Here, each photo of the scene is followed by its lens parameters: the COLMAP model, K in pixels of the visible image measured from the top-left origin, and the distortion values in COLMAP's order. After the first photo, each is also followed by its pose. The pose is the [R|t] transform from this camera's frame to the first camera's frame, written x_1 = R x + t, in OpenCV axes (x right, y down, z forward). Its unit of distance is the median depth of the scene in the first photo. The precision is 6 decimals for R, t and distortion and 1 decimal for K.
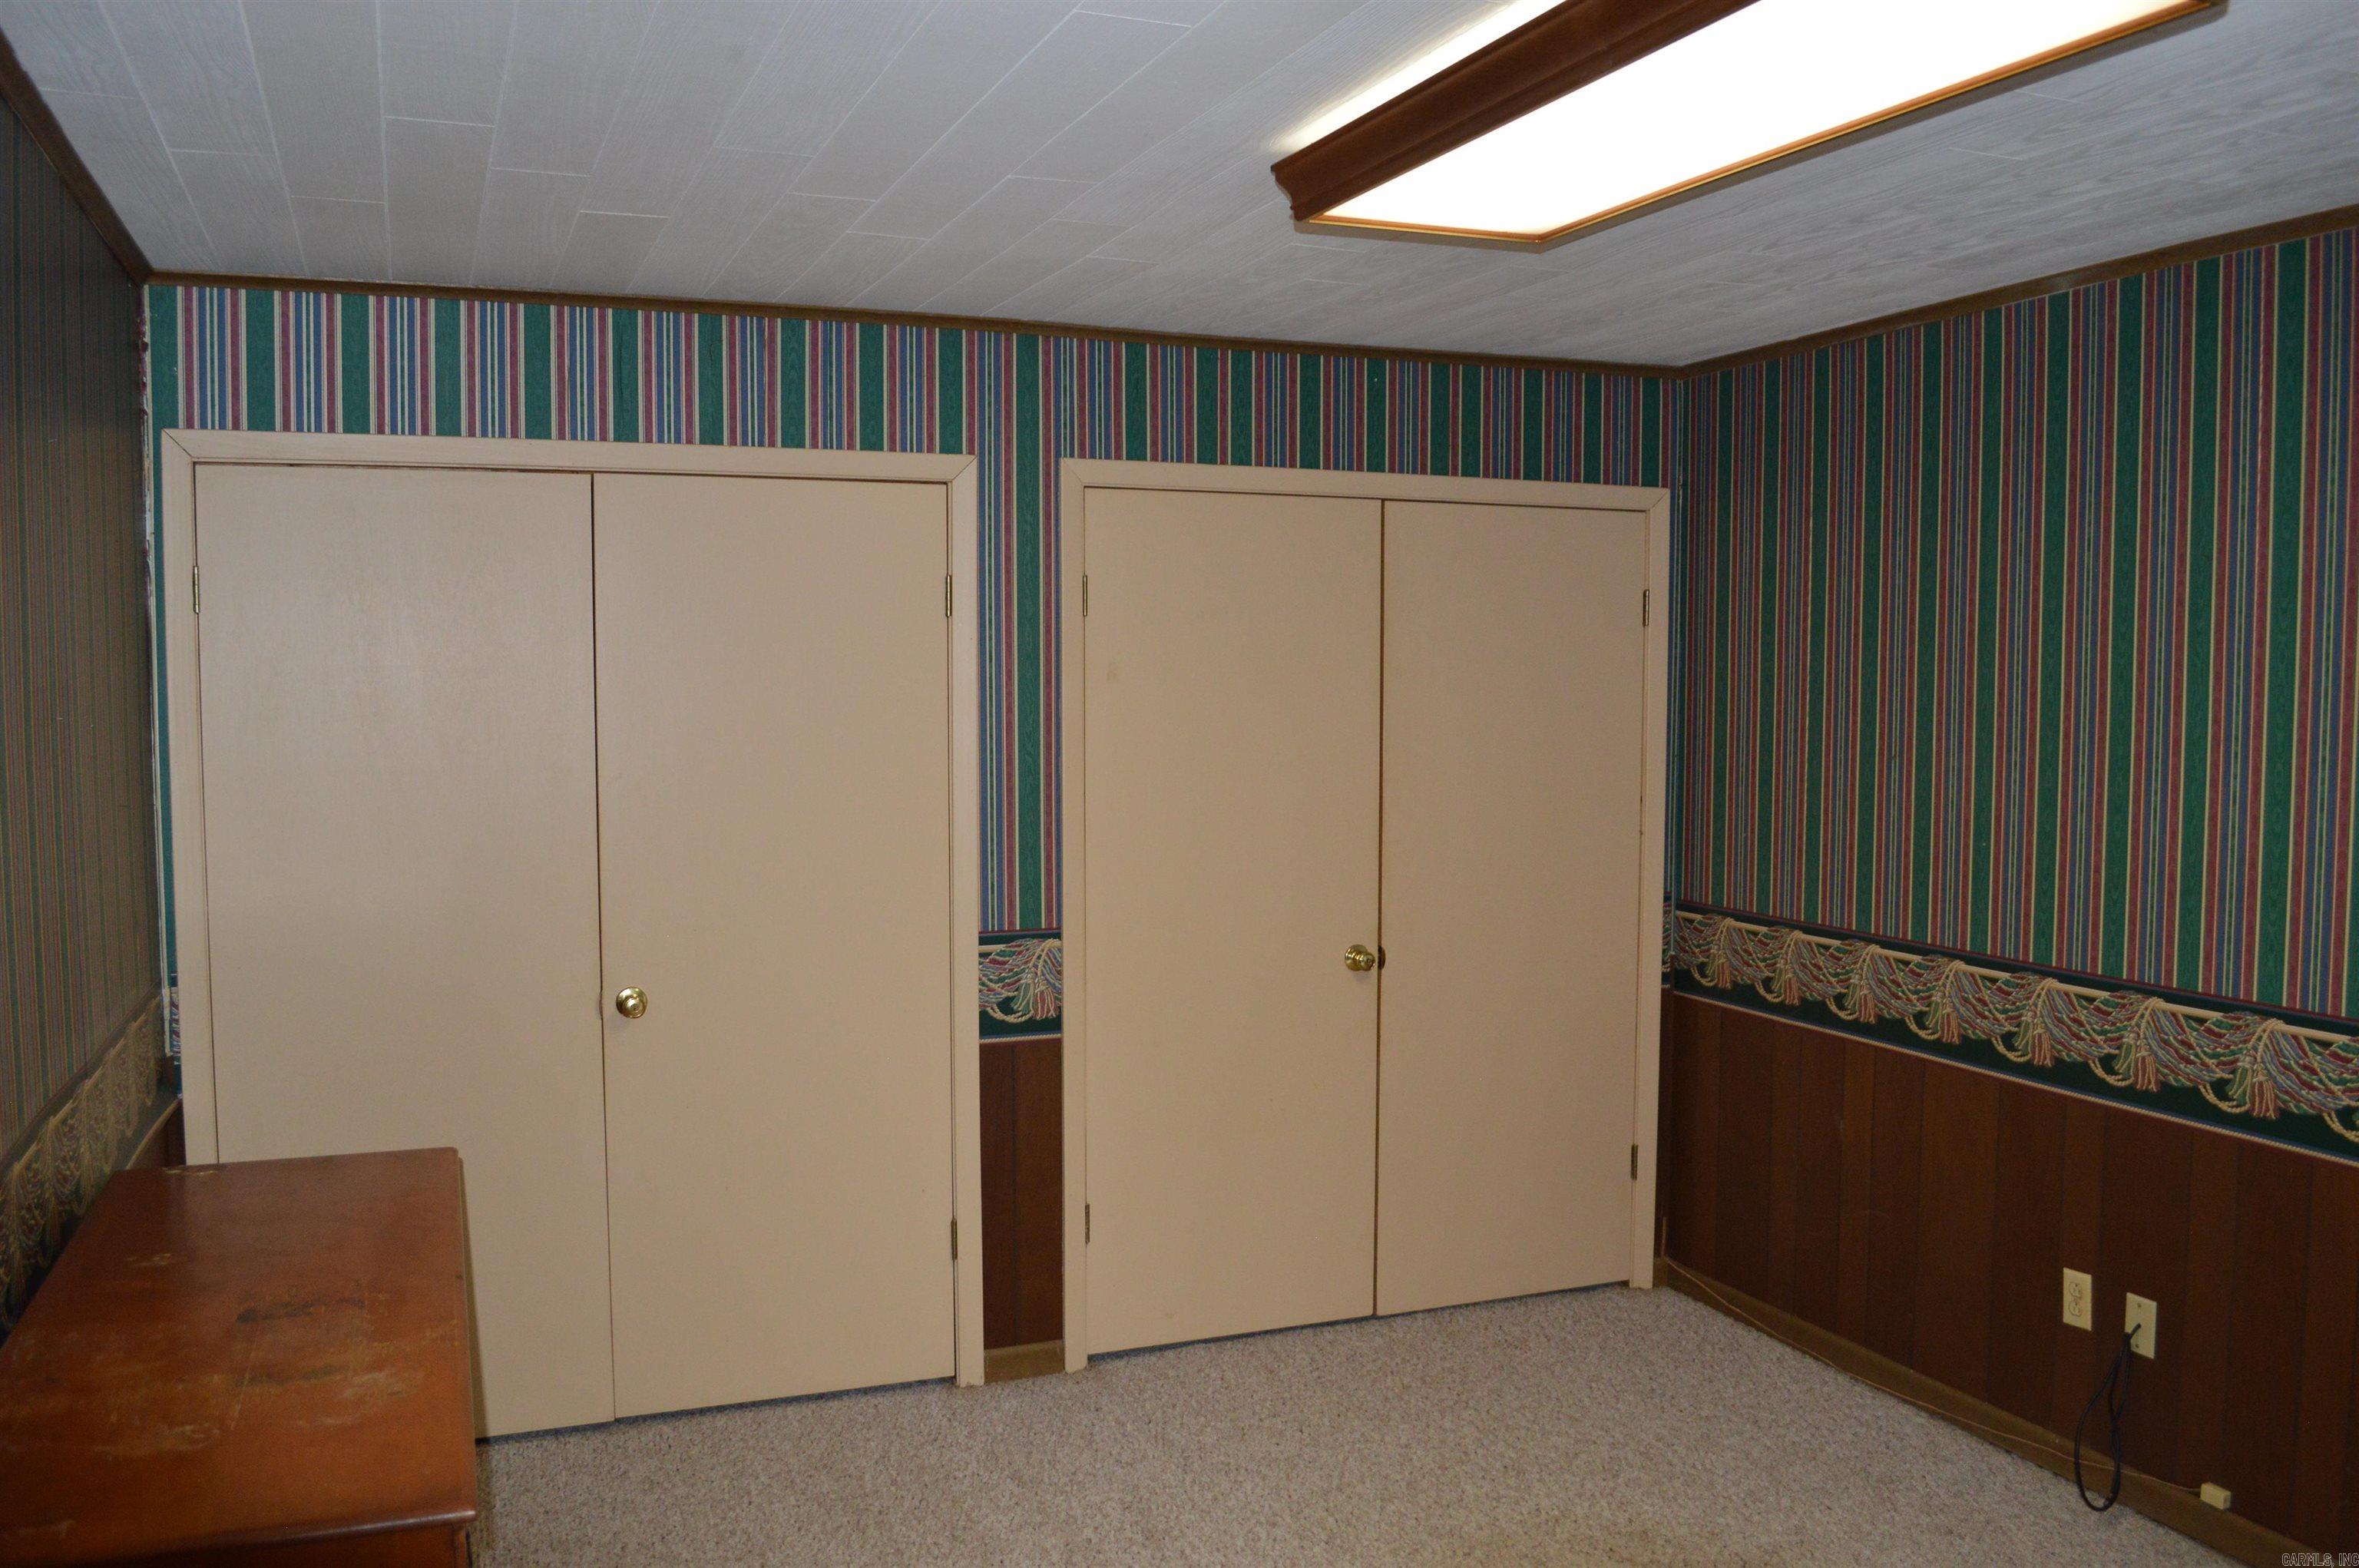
lens RADIAL K [[1899.6, 0, 1169.5], [0, 1899.6, 791.1], [0, 0, 1]] dist [-0.066119, -0.001214]
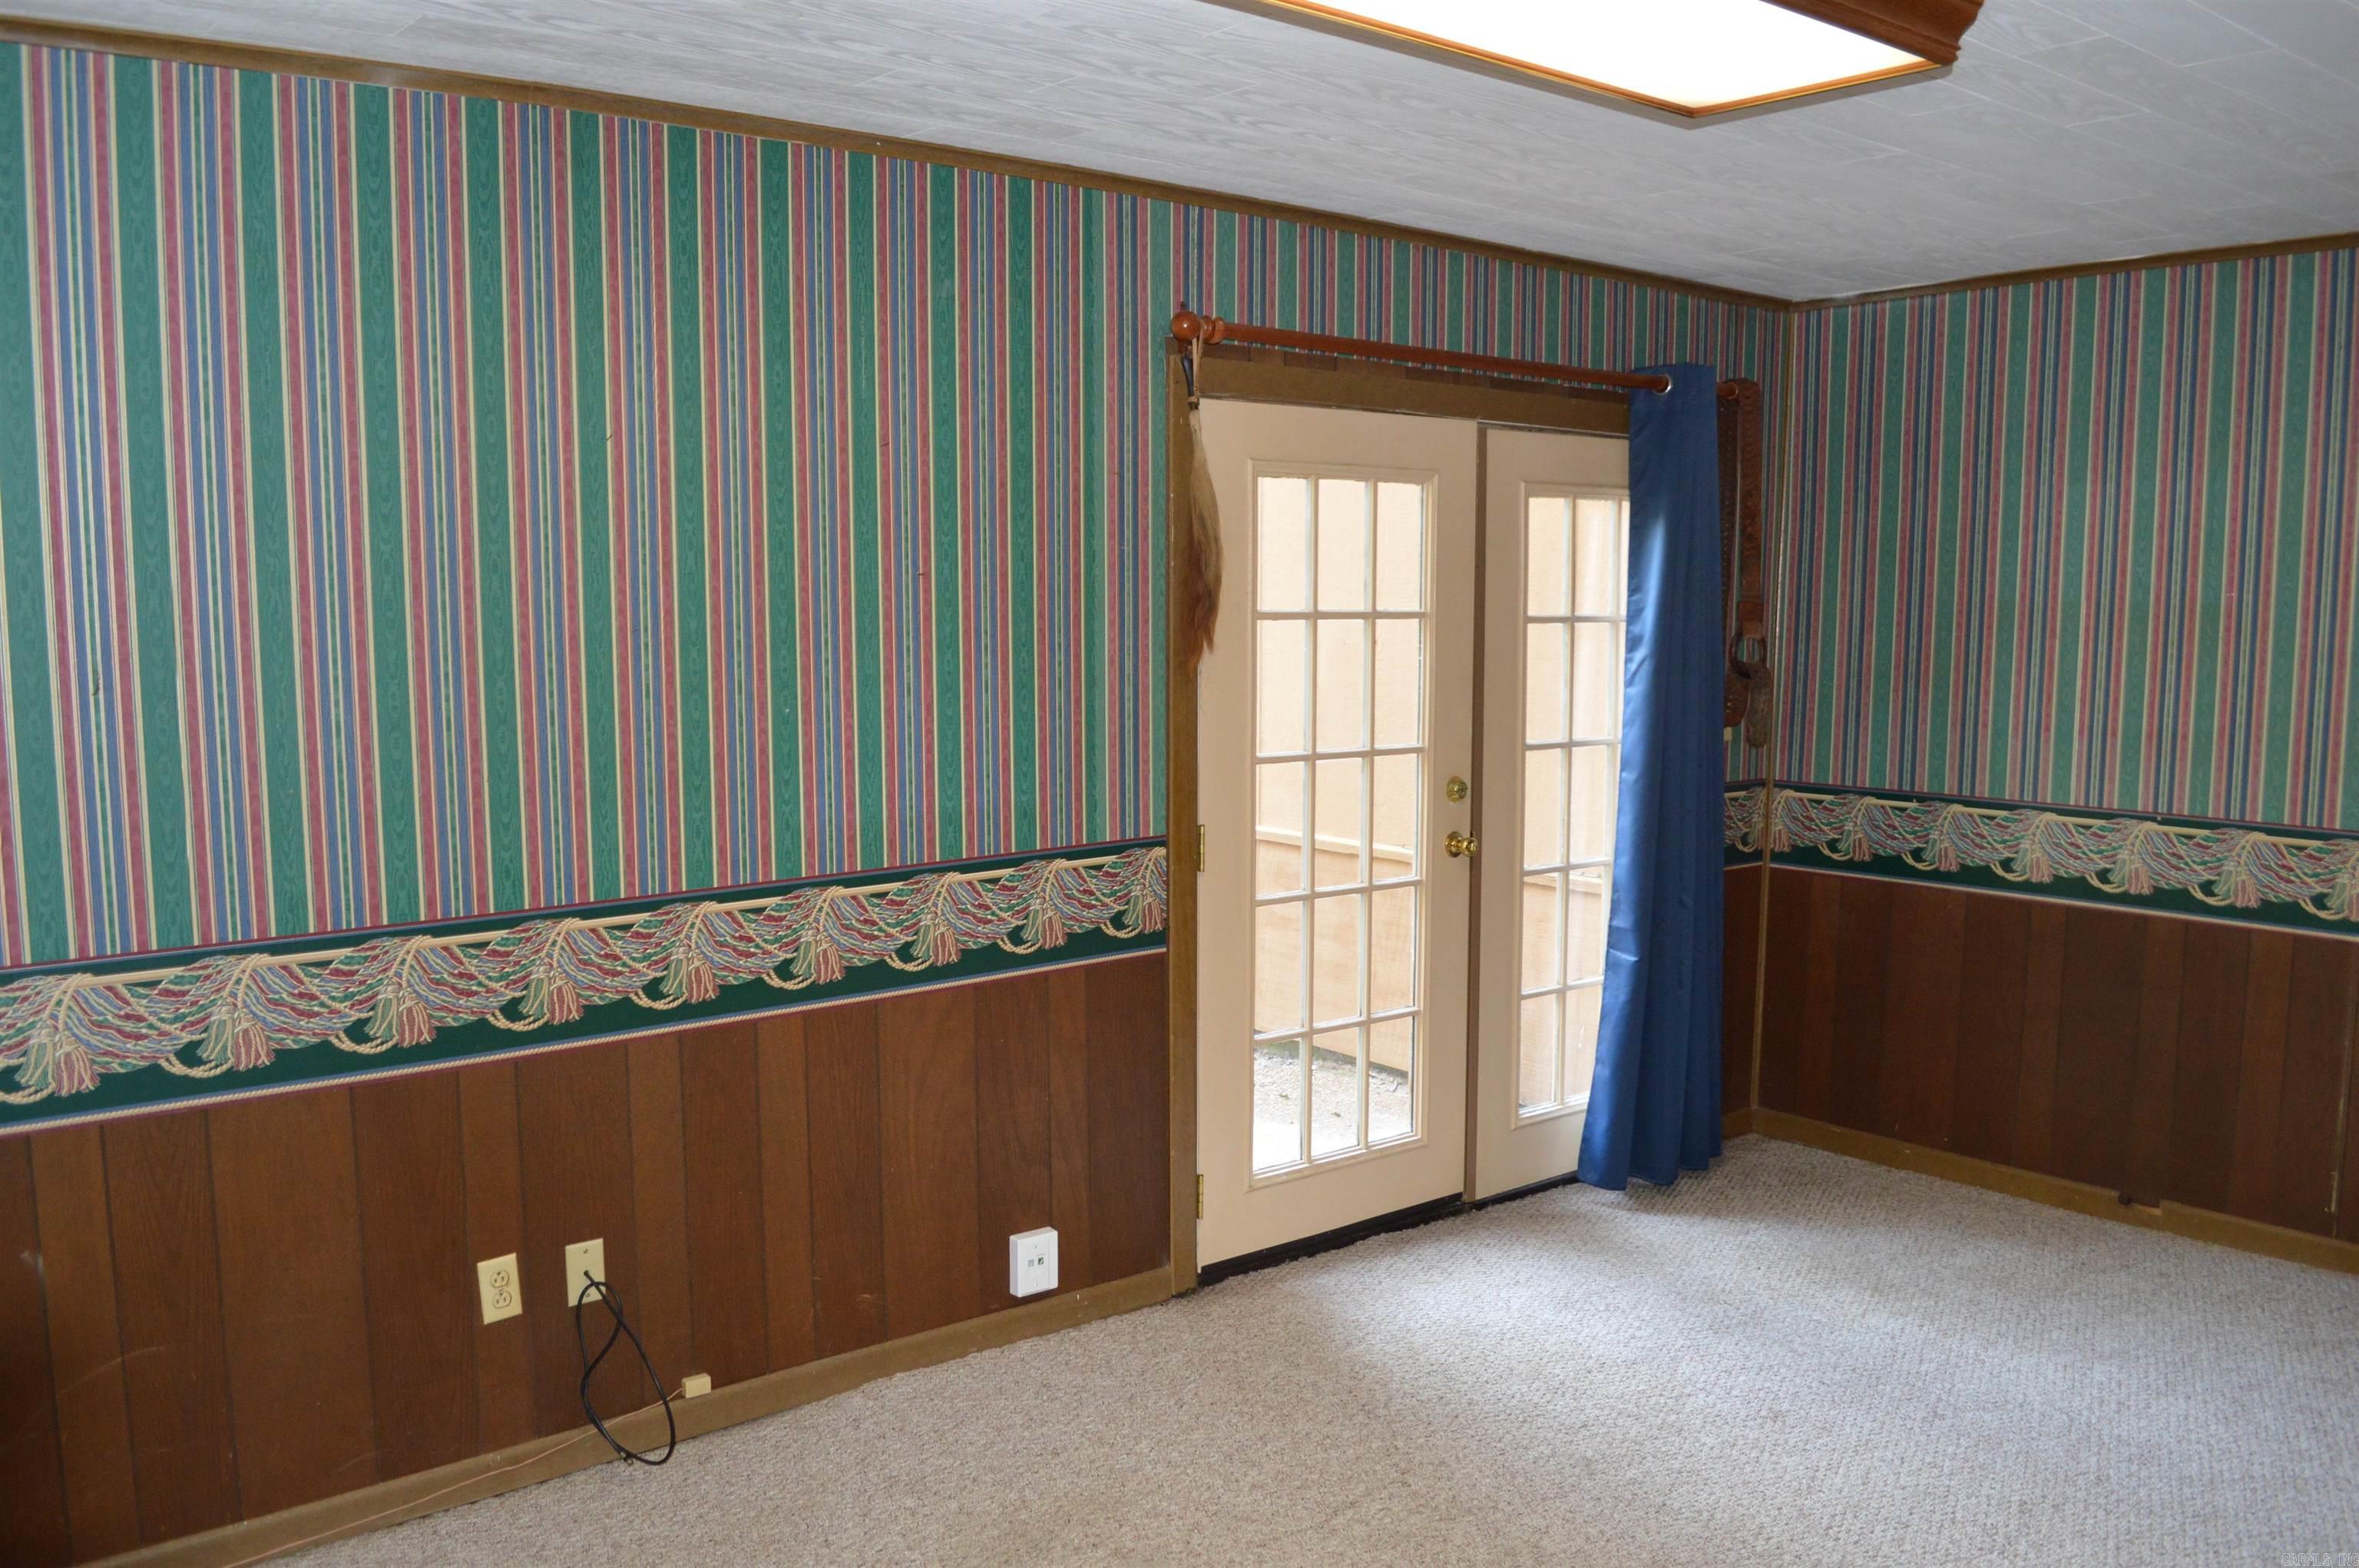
lens RADIAL K [[1815.6, 0, 1177.8], [0, 1815.6, 729.0], [0, 0, 1]] dist [-0.084269, -0.005836]
pose [[-0.290509, -0.088394, 0.952781, -0.374398], [0.056539, 0.992399, 0.109308, -0.058594], [-0.955200, 0.085624, -0.283304, 0.929291]]
